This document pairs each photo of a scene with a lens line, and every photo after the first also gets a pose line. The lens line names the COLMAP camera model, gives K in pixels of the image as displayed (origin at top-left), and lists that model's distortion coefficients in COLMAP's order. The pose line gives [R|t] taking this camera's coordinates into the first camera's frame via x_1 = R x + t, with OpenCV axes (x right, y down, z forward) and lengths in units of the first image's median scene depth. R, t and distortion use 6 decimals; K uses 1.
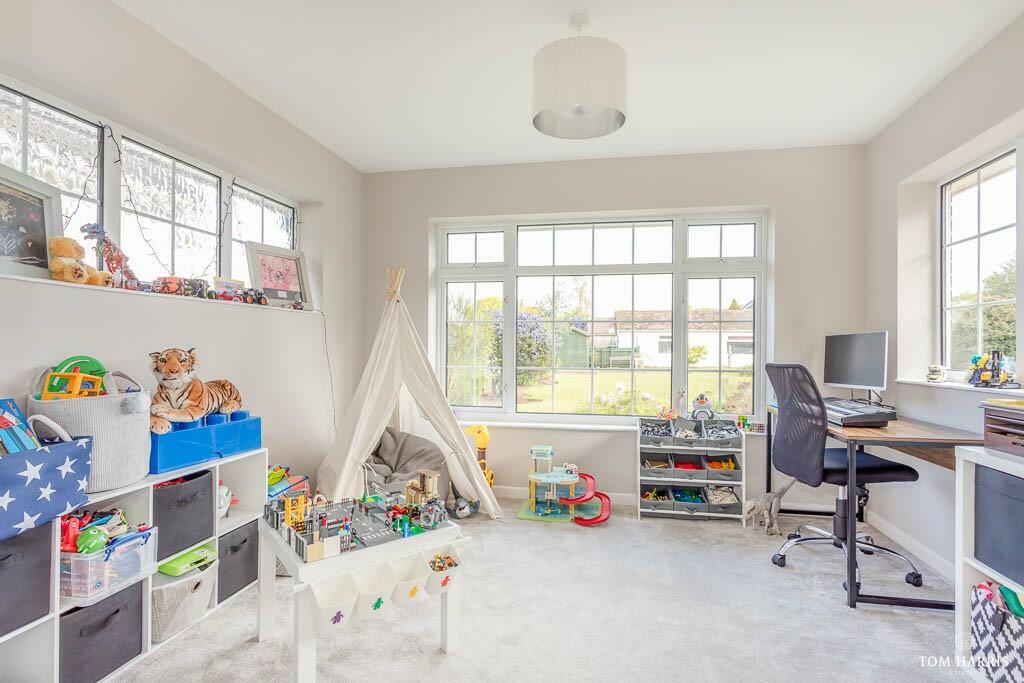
lens RADIAL K [[496.2, 0, 534.7], [0, 496.2, 344.5], [0, 0, 1]] dist [-0.000361, 0.000016]
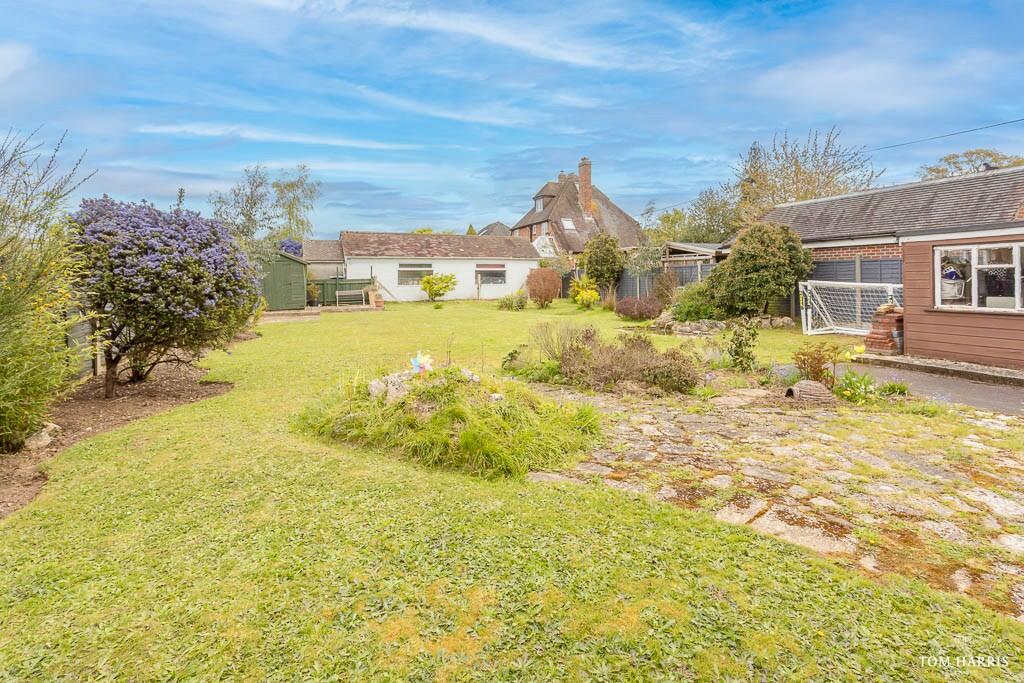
lens RADIAL K [[515.5, 0, 541.8], [0, 515.5, 279.0], [0, 0, 1]] dist [-0.000294, 0.000255]
pose [[0.850651, -0.014128, 0.525540, 0.004125], [0.009249, 0.999886, 0.011909, -0.000439], [-0.525649, -0.005270, 0.850685, 0.161758]]
